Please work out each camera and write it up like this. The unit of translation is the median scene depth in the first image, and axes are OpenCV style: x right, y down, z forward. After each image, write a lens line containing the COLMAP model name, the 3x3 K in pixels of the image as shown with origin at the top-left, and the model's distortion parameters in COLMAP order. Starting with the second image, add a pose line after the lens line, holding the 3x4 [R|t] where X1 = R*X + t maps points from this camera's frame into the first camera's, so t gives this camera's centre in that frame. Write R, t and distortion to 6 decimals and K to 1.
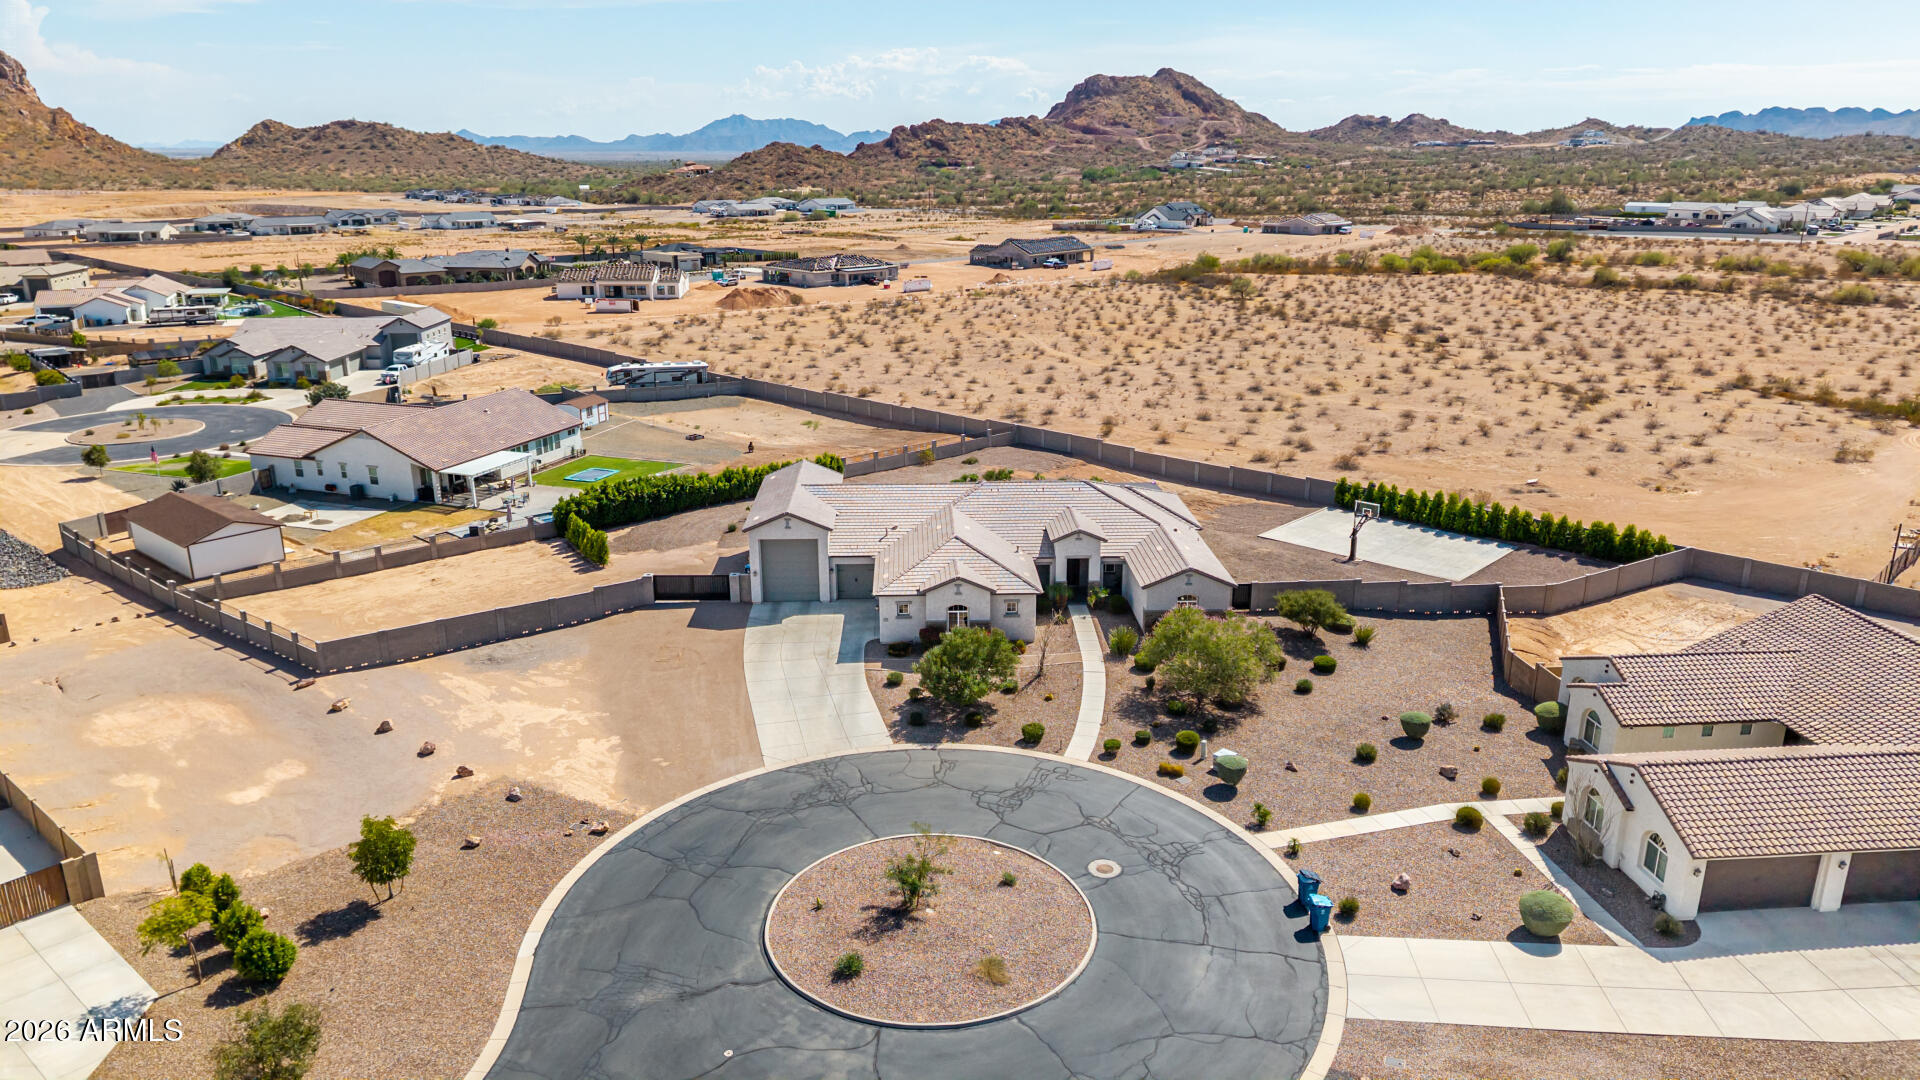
lens RADIAL K [[1272.2, 0, 961.8], [0, 1272.2, 541.9], [0, 0, 1]] dist [0.047189, -0.058558]
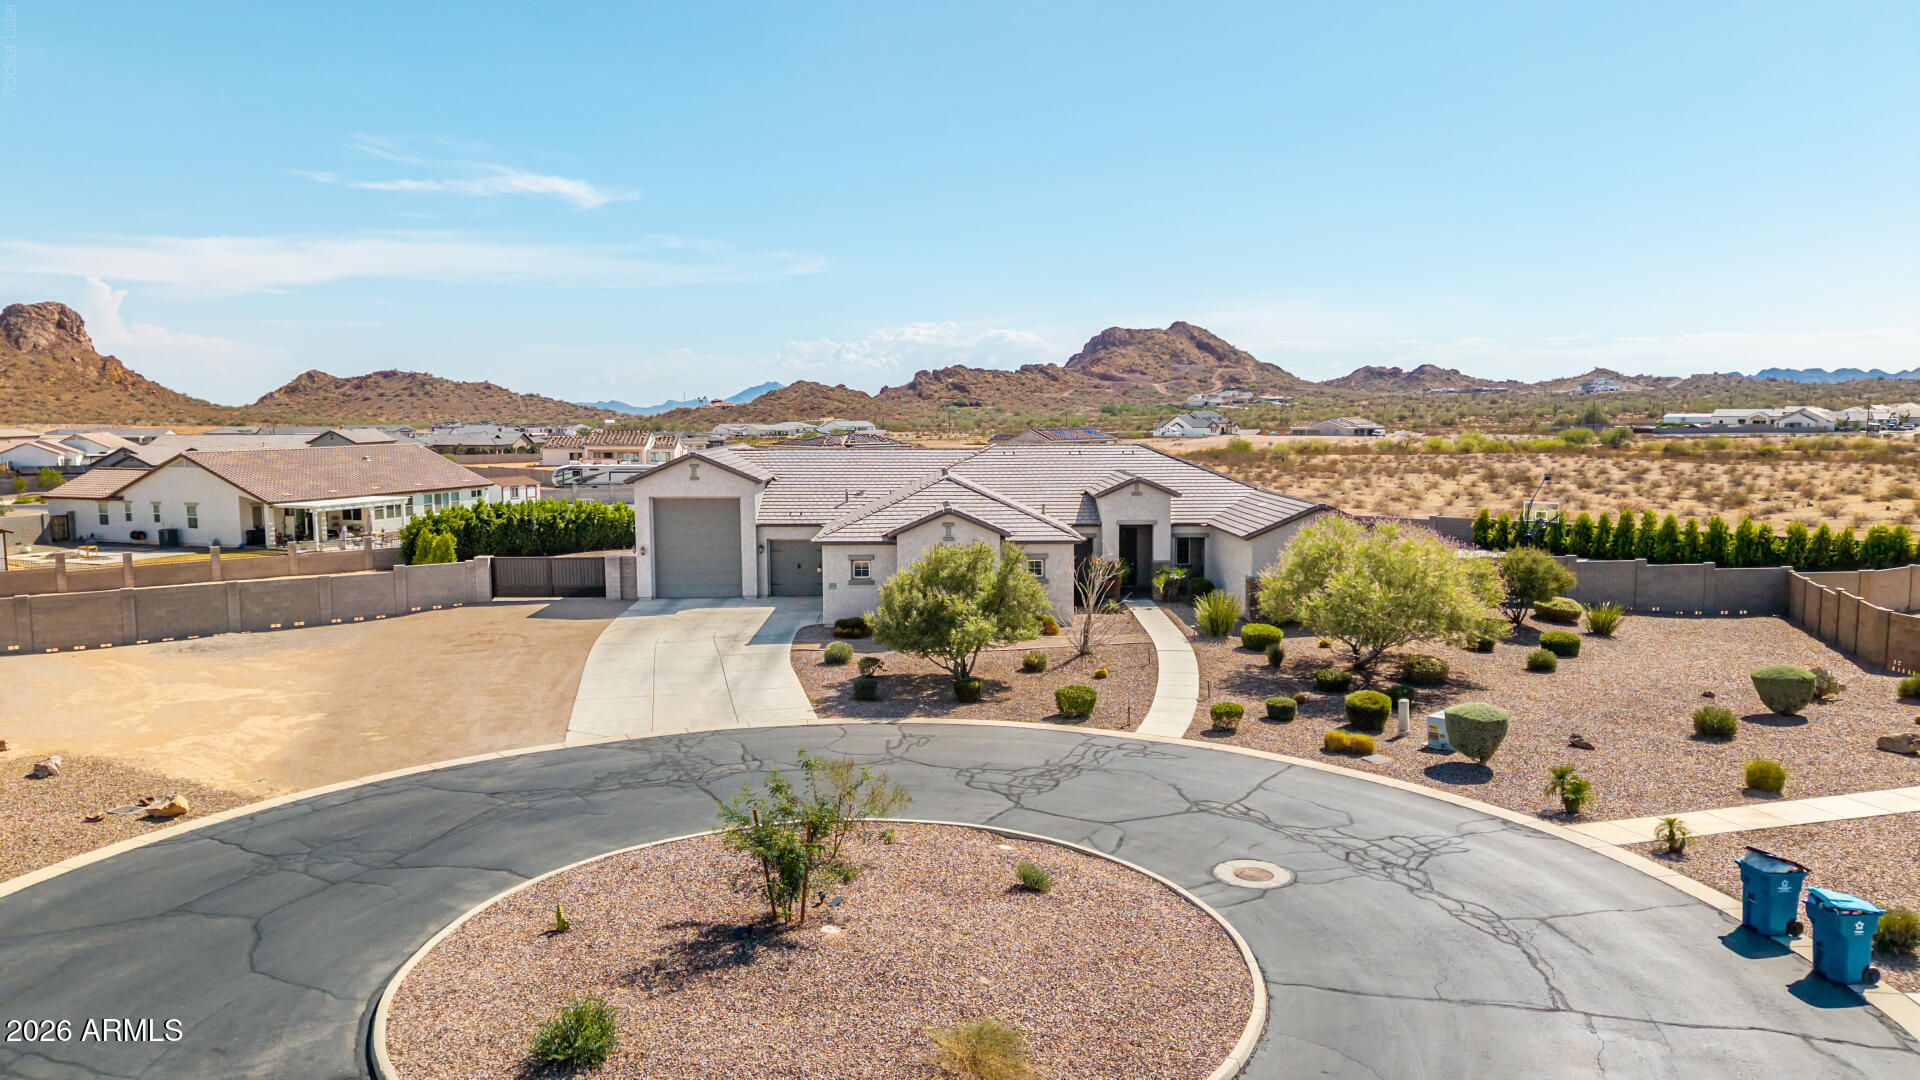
lens RADIAL K [[1272.2, 0, 959.5], [0, 1272.2, 550.6], [0, 0, 1]] dist [0.047189, -0.058558]
pose [[0.999818, -0.001223, -0.019020, 0.006163], [-0.002403, 0.981888, -0.189447, 0.069952], [0.018907, 0.189458, 0.981707, 0.166652]]
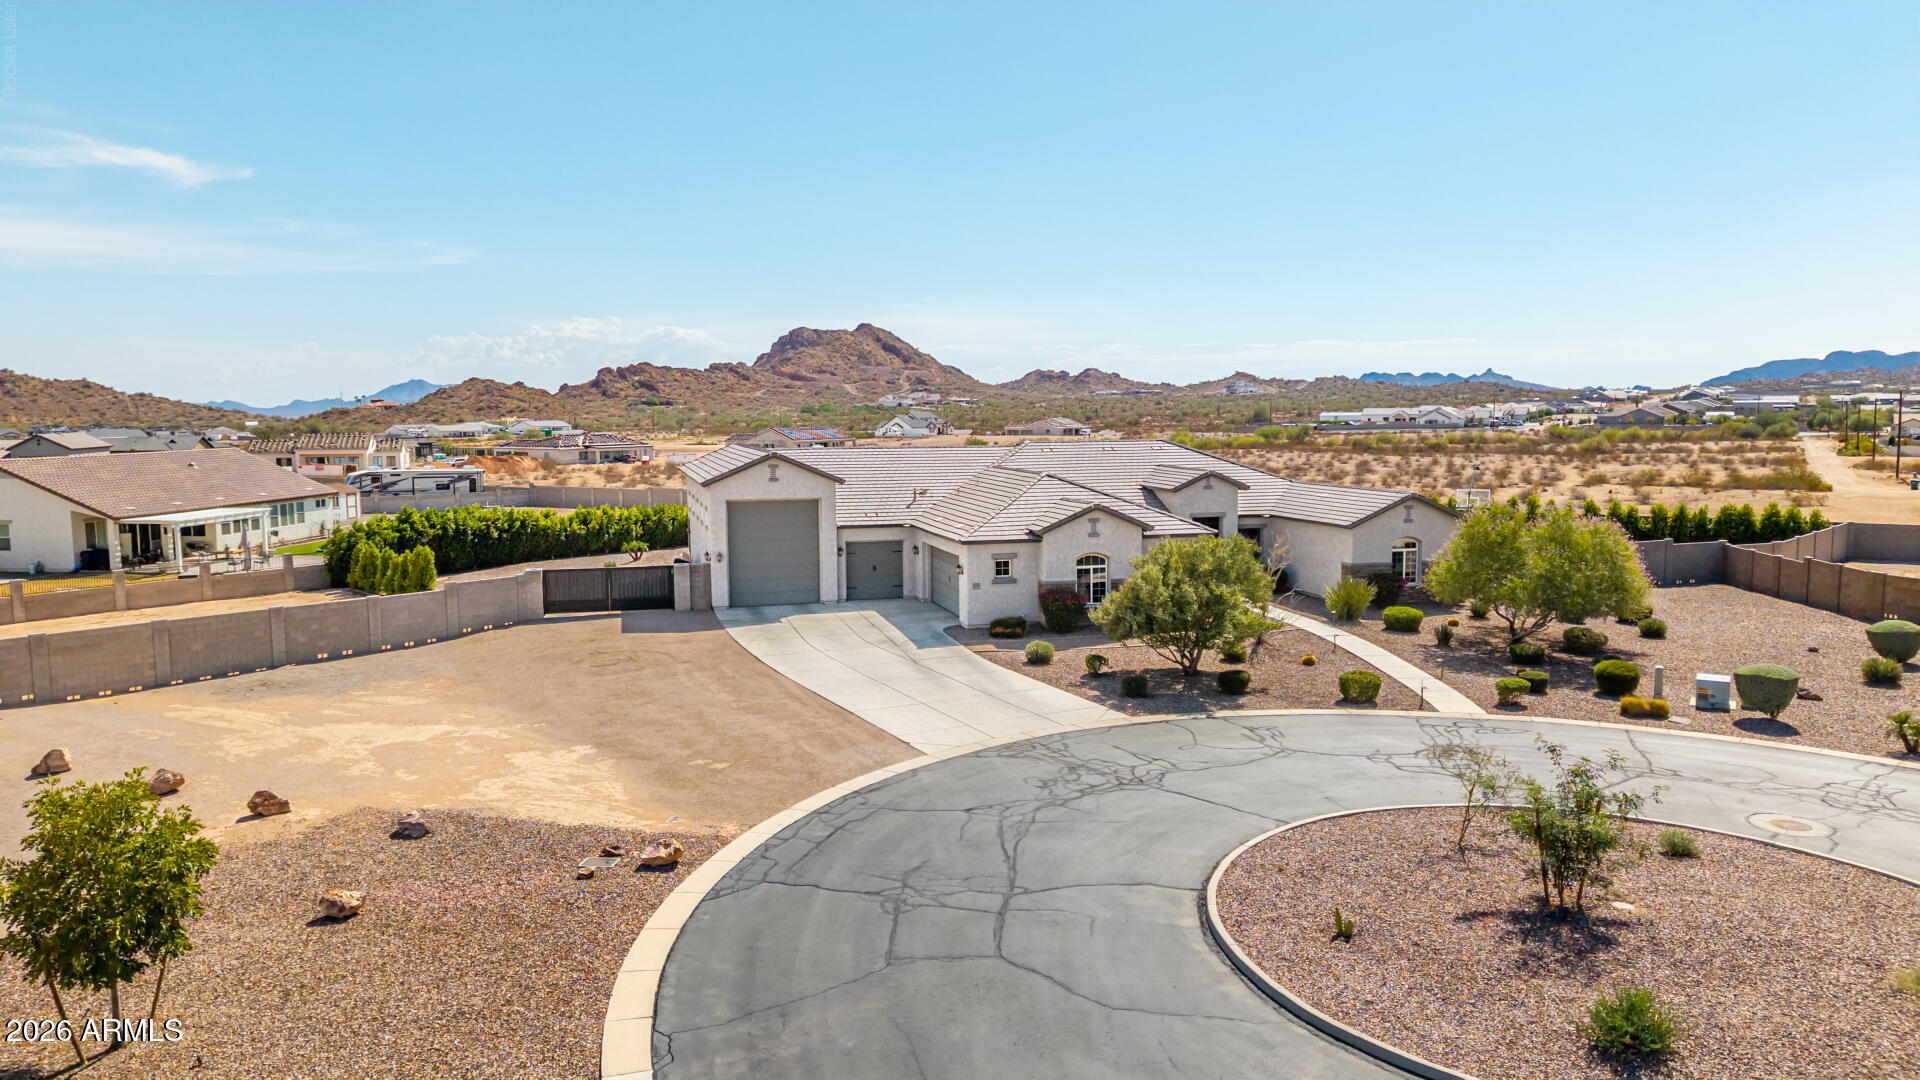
lens RADIAL K [[1272.2, 0, 962.6], [0, 1272.2, 547.4], [0, 0, 1]] dist [0.047189, -0.058558]
pose [[0.972365, -0.030217, 0.231500, -0.089485], [0.074022, 0.980331, -0.182952, 0.066544], [-0.221419, 0.195033, 0.955477, 0.178882]]
